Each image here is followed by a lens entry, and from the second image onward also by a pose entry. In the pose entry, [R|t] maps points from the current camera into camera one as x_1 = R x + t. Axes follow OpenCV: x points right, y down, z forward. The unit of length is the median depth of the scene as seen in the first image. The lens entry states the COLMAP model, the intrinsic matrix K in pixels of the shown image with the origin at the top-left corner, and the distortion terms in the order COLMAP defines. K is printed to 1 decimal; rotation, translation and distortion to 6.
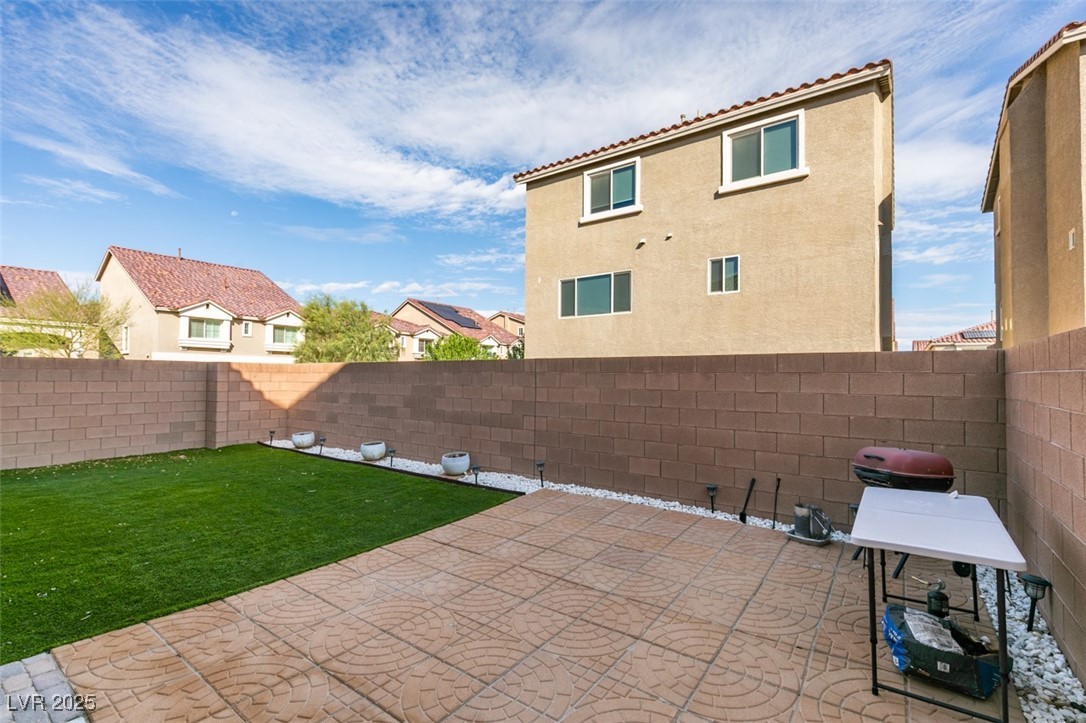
lens RADIAL K [[490.7, 0, 541.6], [0, 490.7, 367.2], [0, 0, 1]] dist [0.011570, -0.001866]
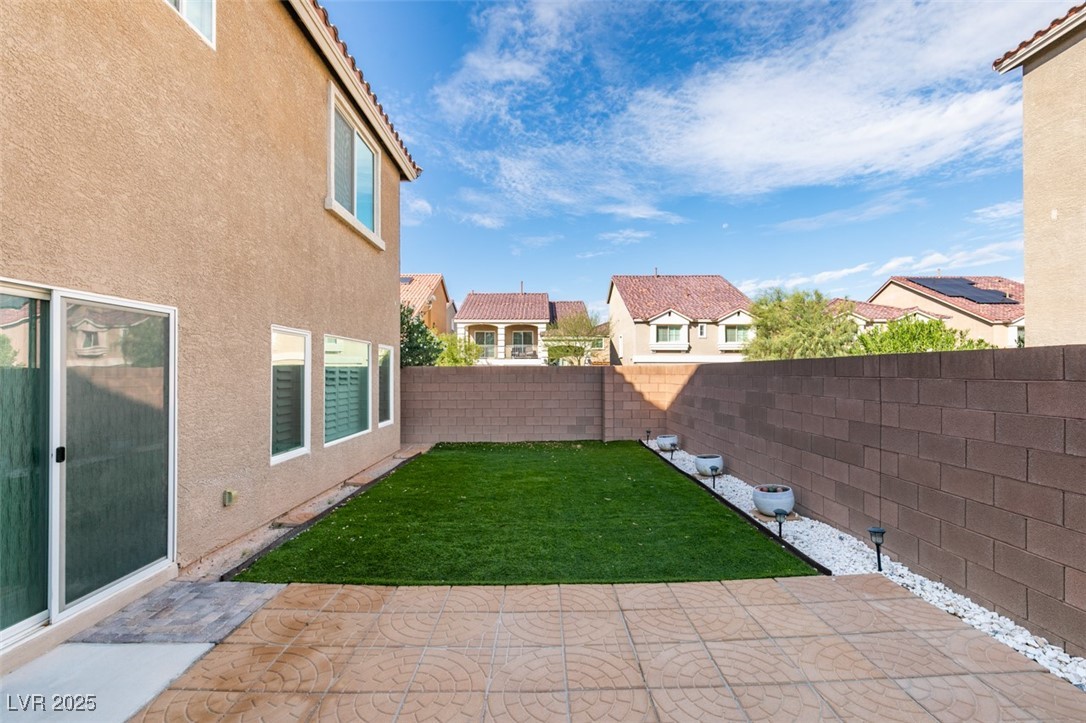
lens RADIAL K [[490.7, 0, 542.9], [0, 490.7, 375.1], [0, 0, 1]] dist [0.011570, -0.001866]
pose [[0.592477, -0.003933, -0.805577, 0.064469], [0.023245, 0.999655, 0.012216, -0.002551], [0.805252, -0.025964, 0.592365, 0.086480]]
